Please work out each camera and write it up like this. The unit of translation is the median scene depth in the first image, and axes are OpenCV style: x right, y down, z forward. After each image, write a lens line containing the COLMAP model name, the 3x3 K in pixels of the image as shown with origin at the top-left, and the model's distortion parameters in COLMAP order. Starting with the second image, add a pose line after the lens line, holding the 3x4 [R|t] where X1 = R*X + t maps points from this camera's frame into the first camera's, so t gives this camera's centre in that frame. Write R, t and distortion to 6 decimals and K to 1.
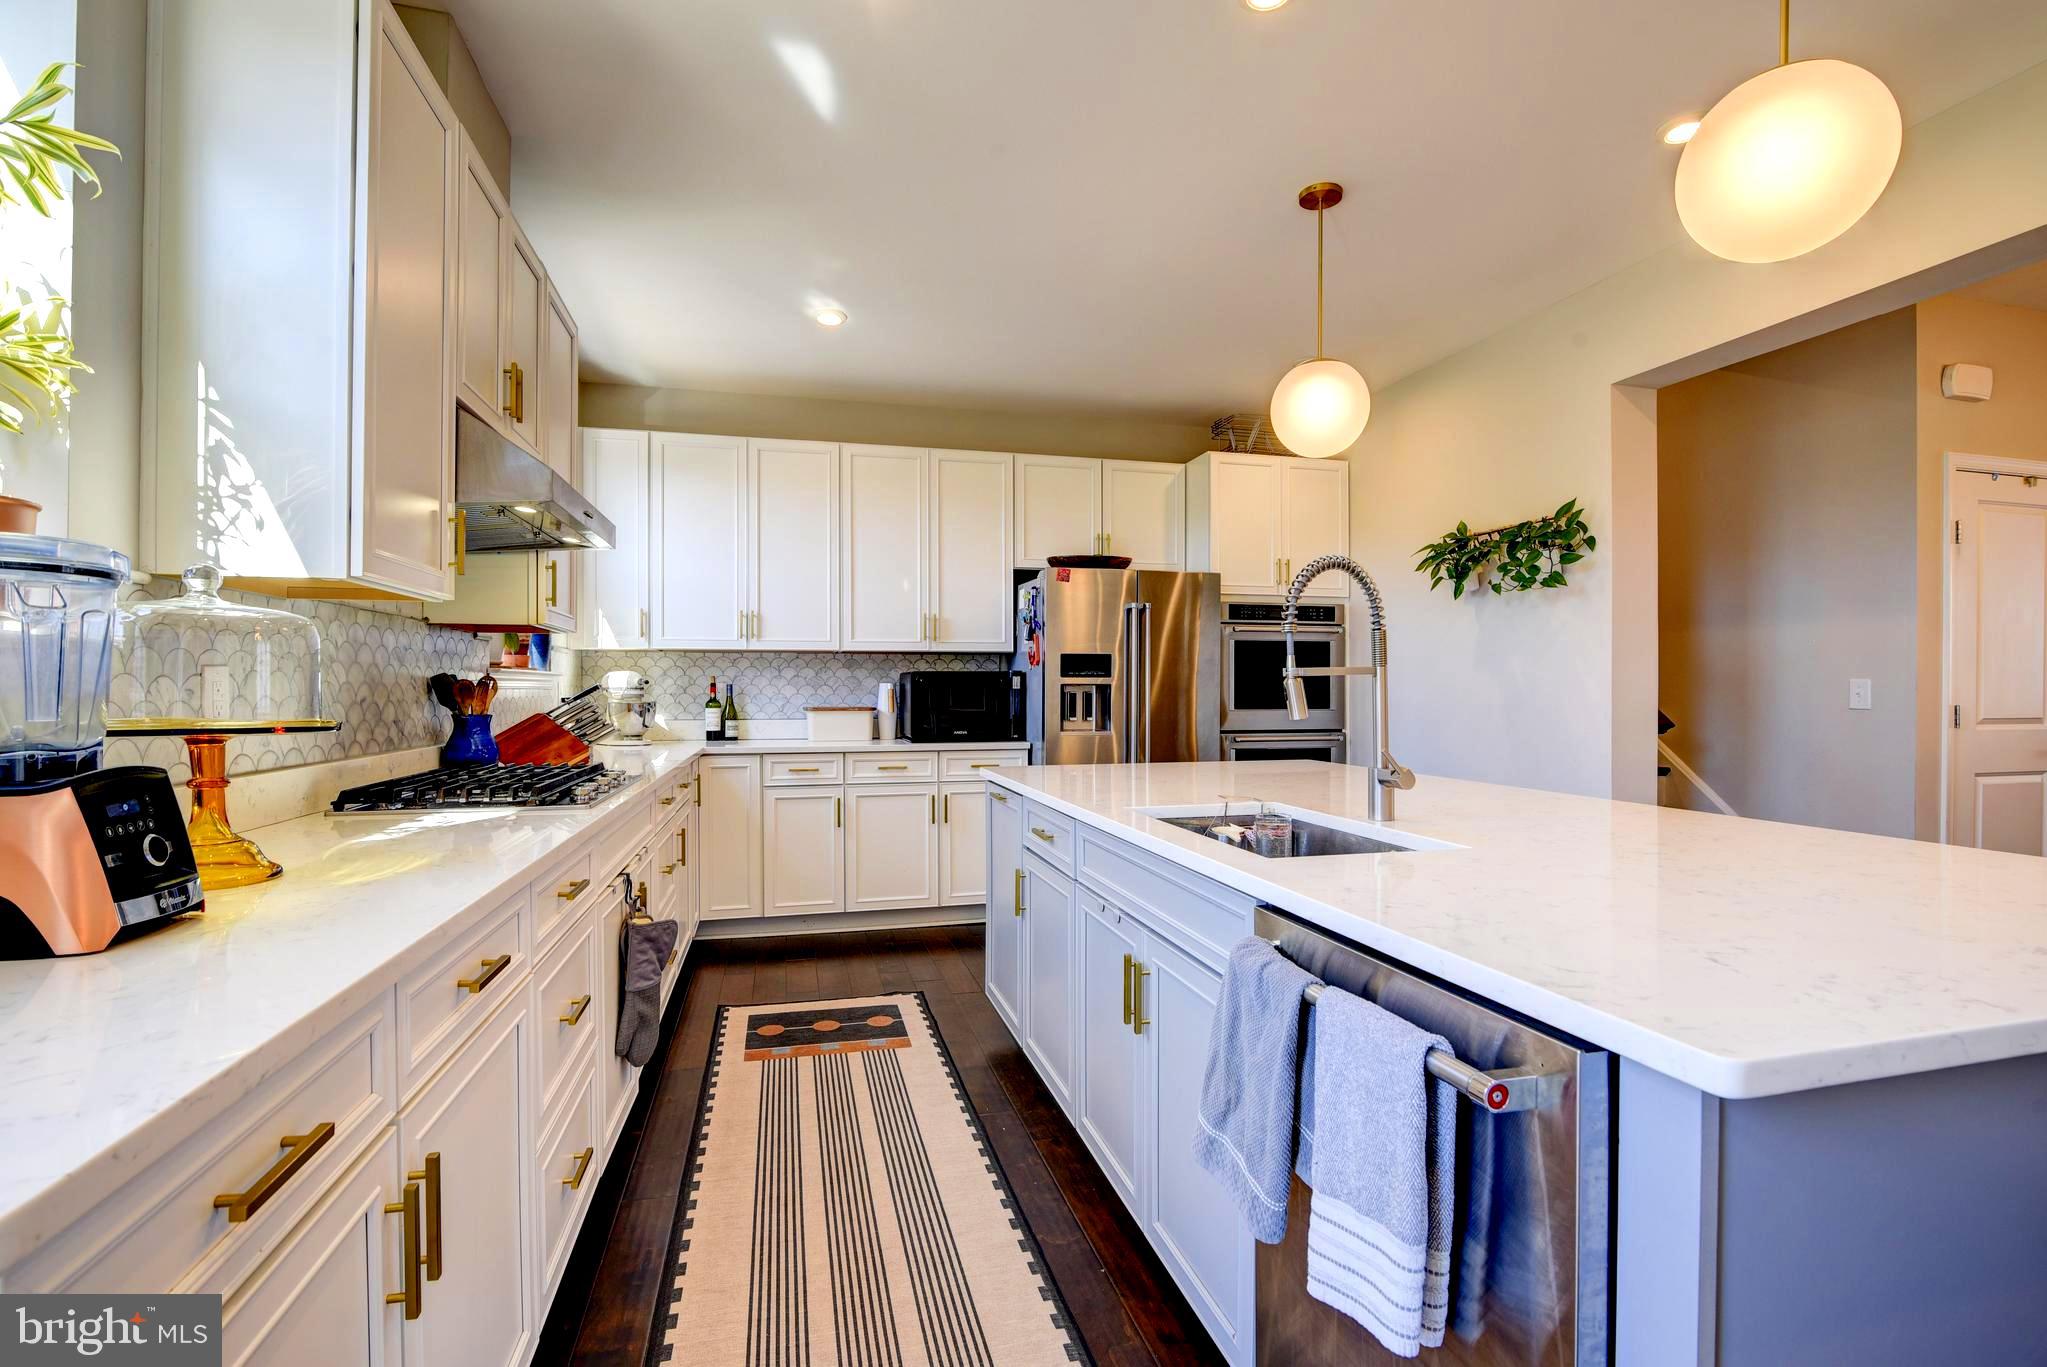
lens RADIAL K [[939.5, 0, 1020.9], [0, 939.5, 692.1], [0, 0, 1]] dist [-0.017758, 0.000732]
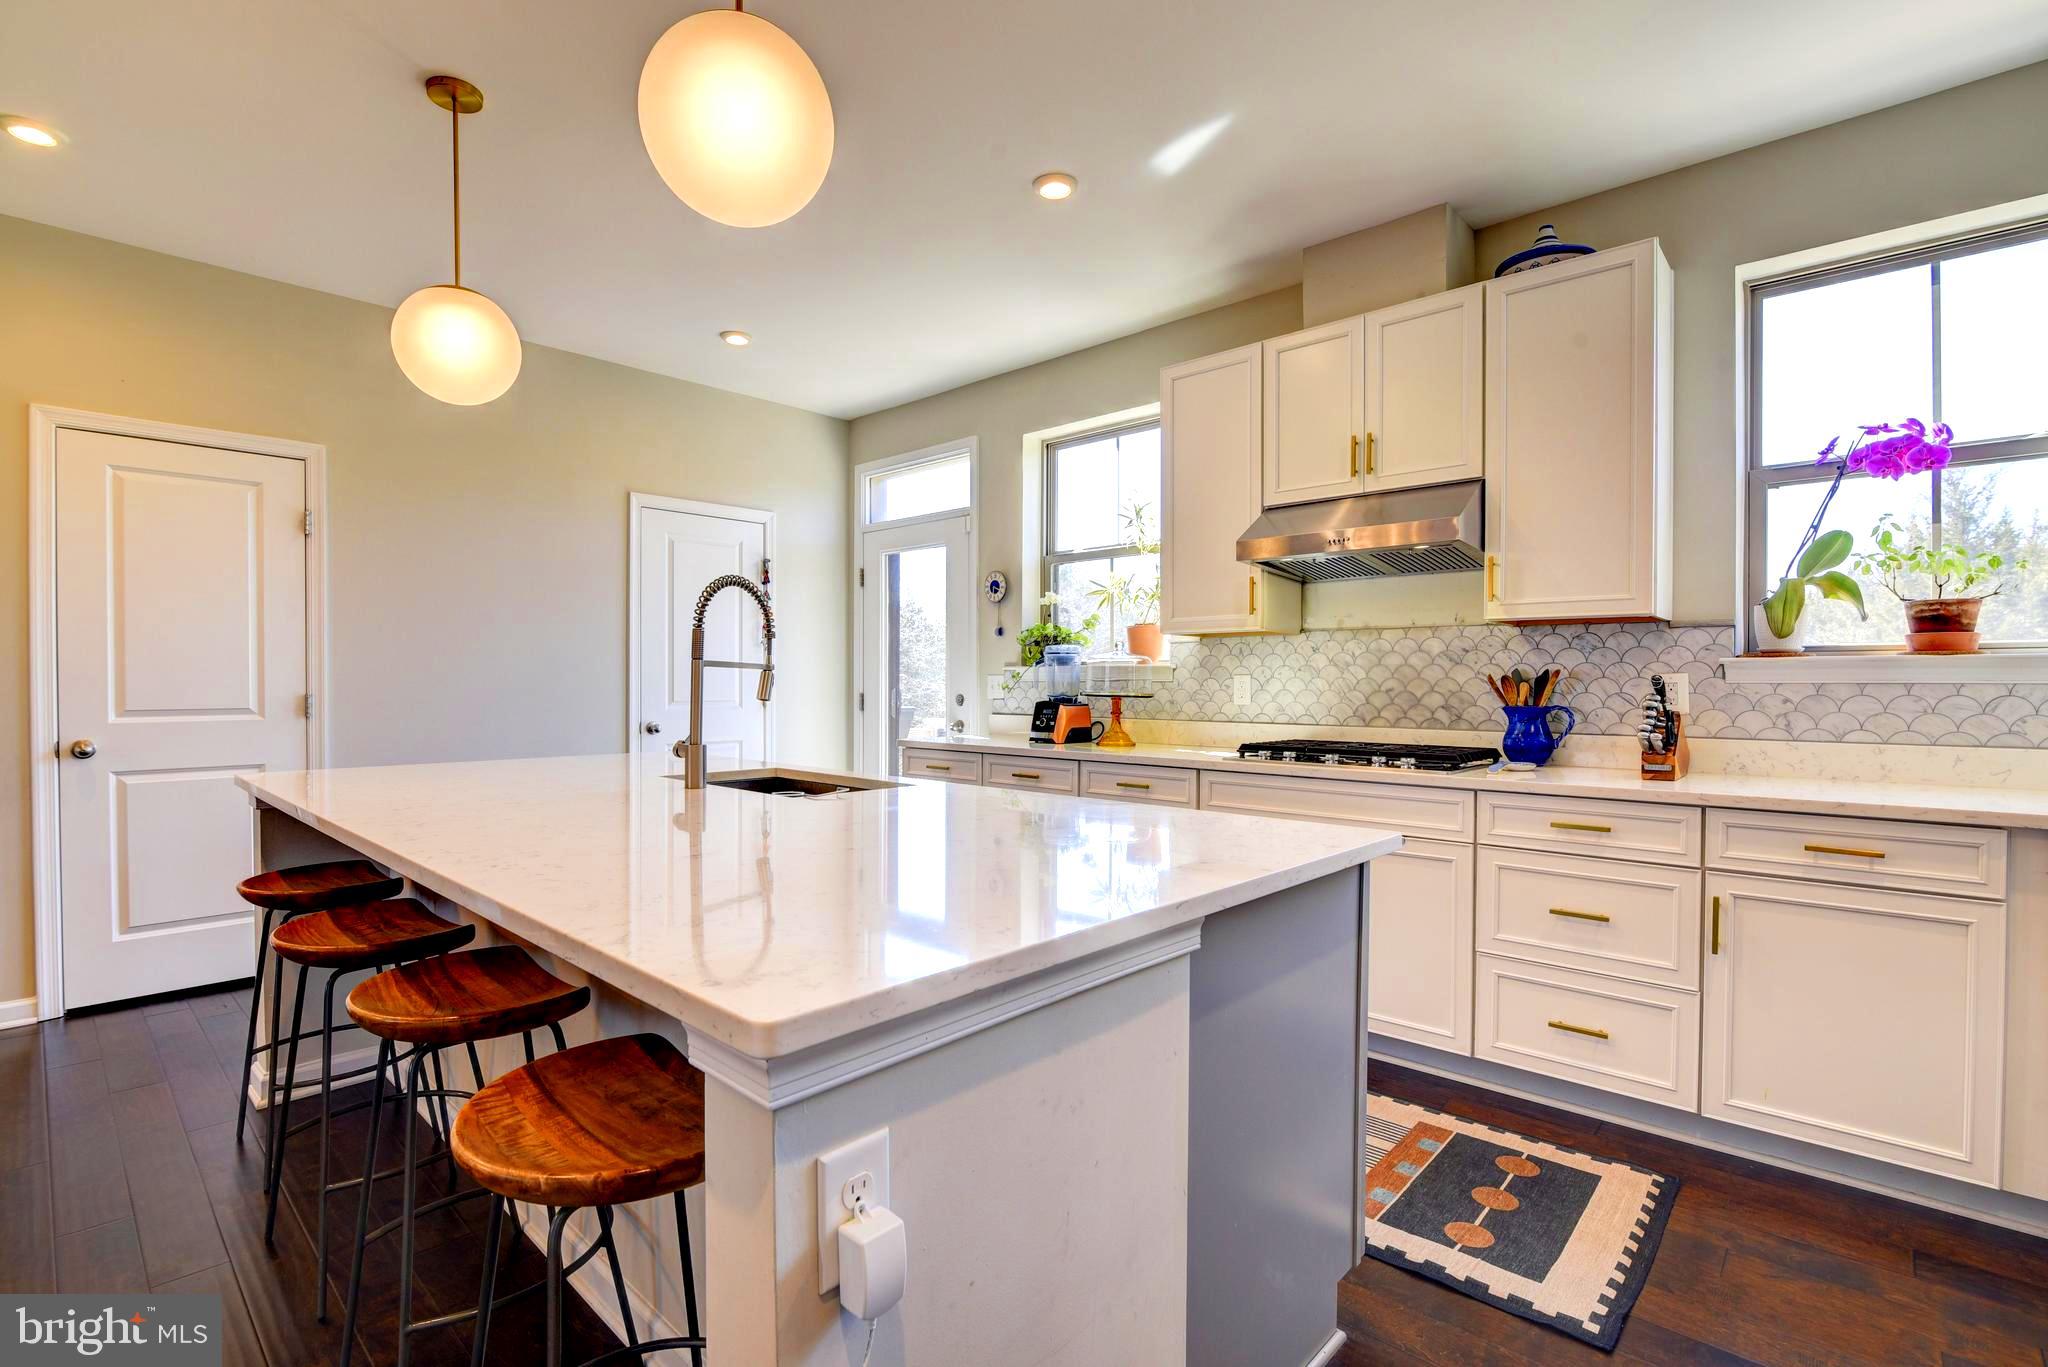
lens RADIAL K [[957.1, 0, 1022.8], [0, 957.1, 691.9], [0, 0, 1]] dist [-0.018406, 0.000908]
pose [[-0.839791, 0.001119, -0.542909, 0.297471], [-0.005573, 0.999927, 0.010681, -0.000564], [0.542881, 0.011996, -0.839724, 0.959000]]
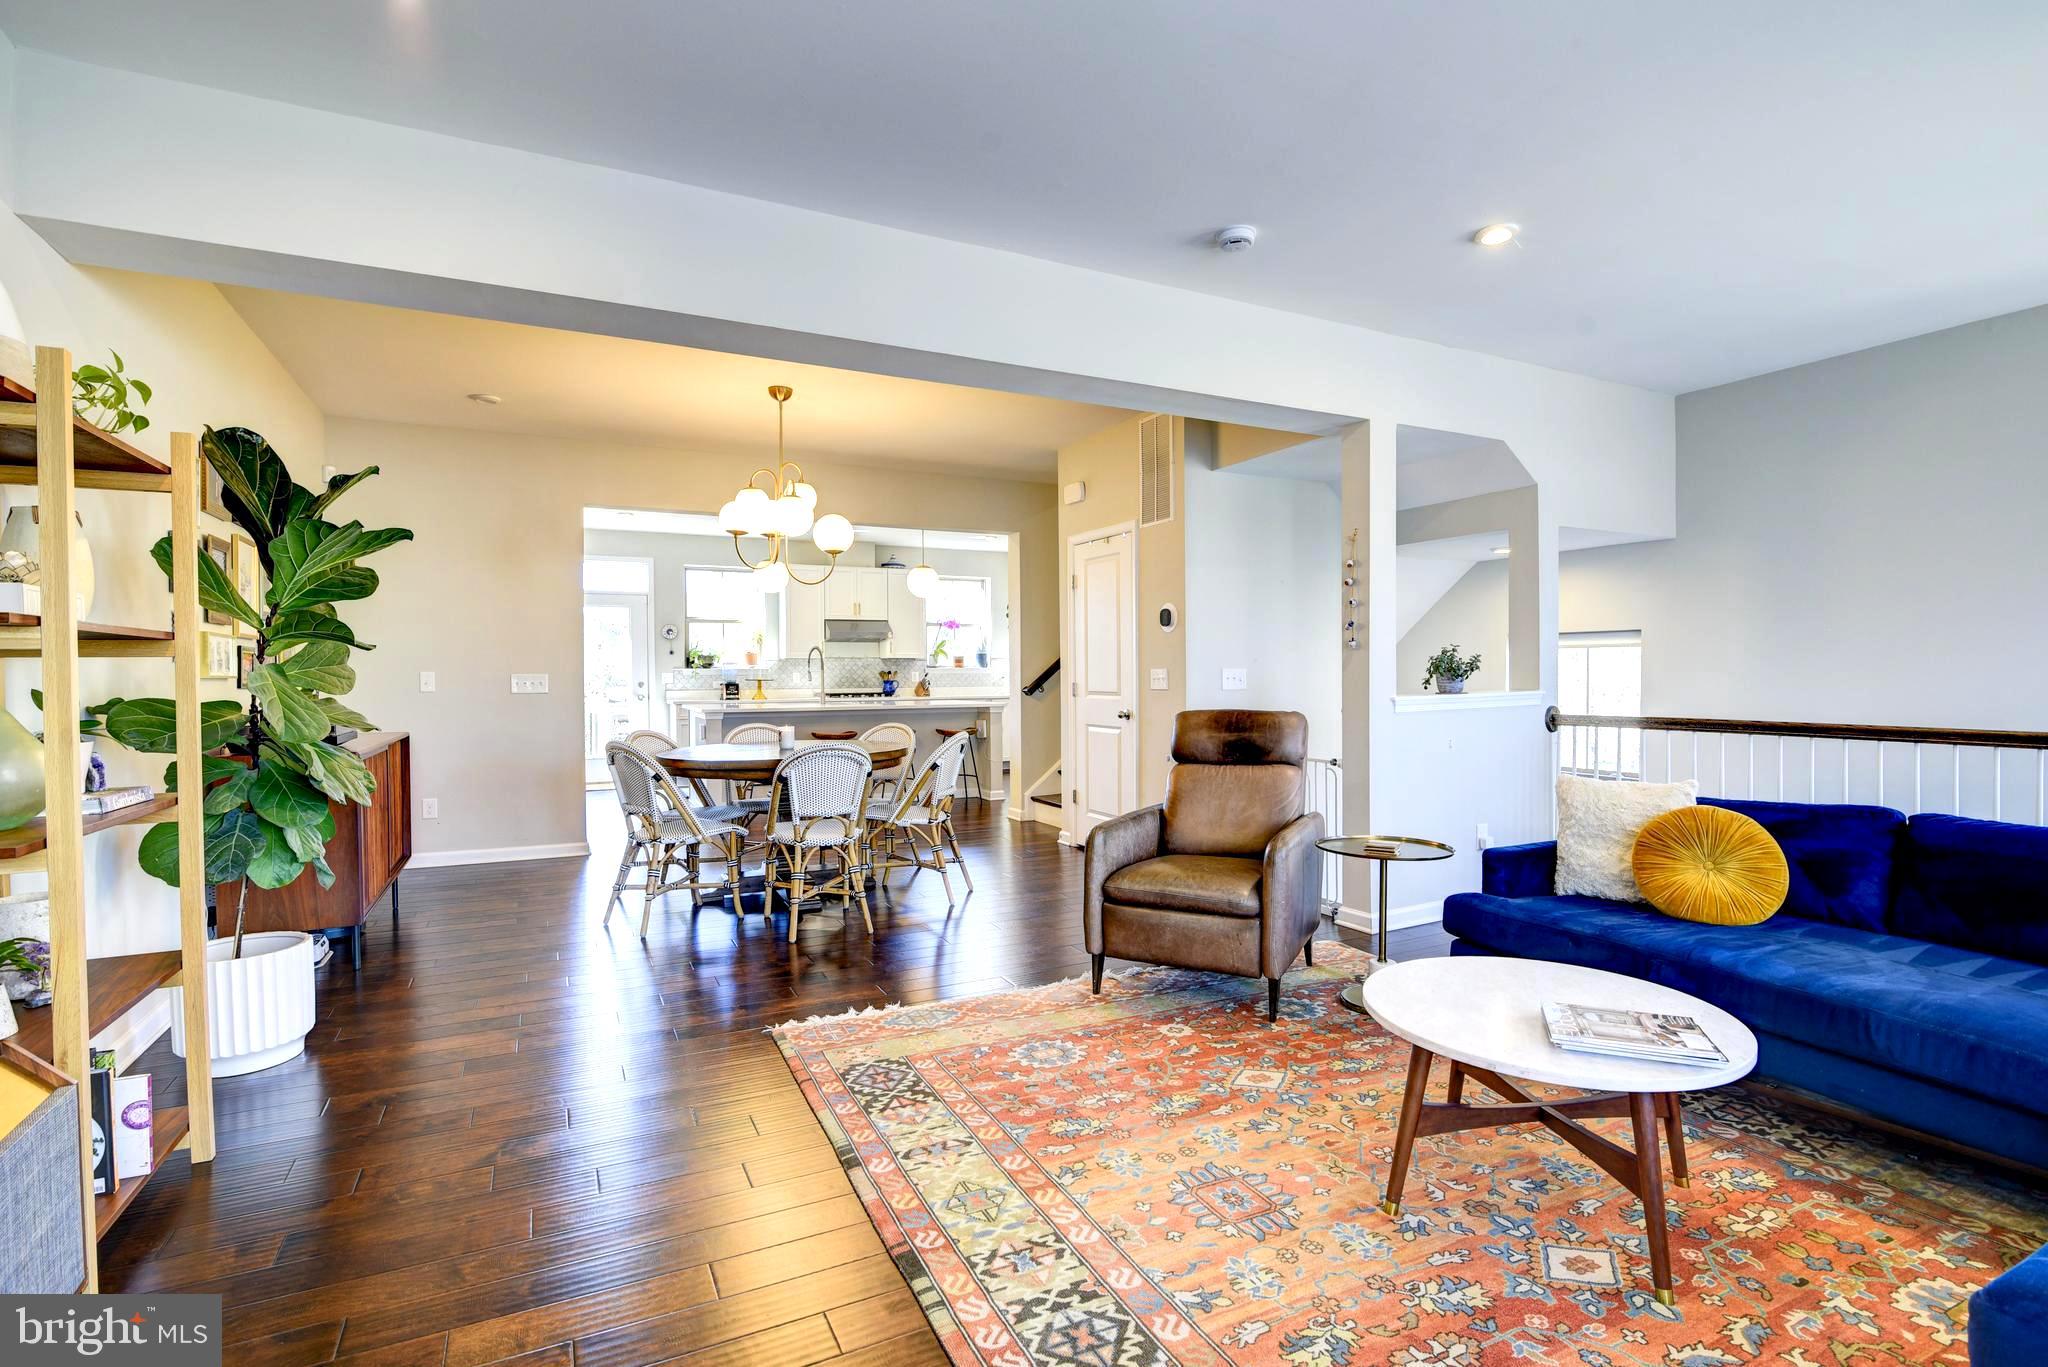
lens RADIAL K [[952.6, 0, 1024.0], [0, 952.6, 692.7], [0, 0, 1]] dist [-0.019531, 0.000232]
pose [[0.212856, 0.018960, -0.976900, 2.114357], [0.002093, 0.999801, 0.019861, -0.002790], [0.977081, -0.006272, 0.212773, 0.414749]]
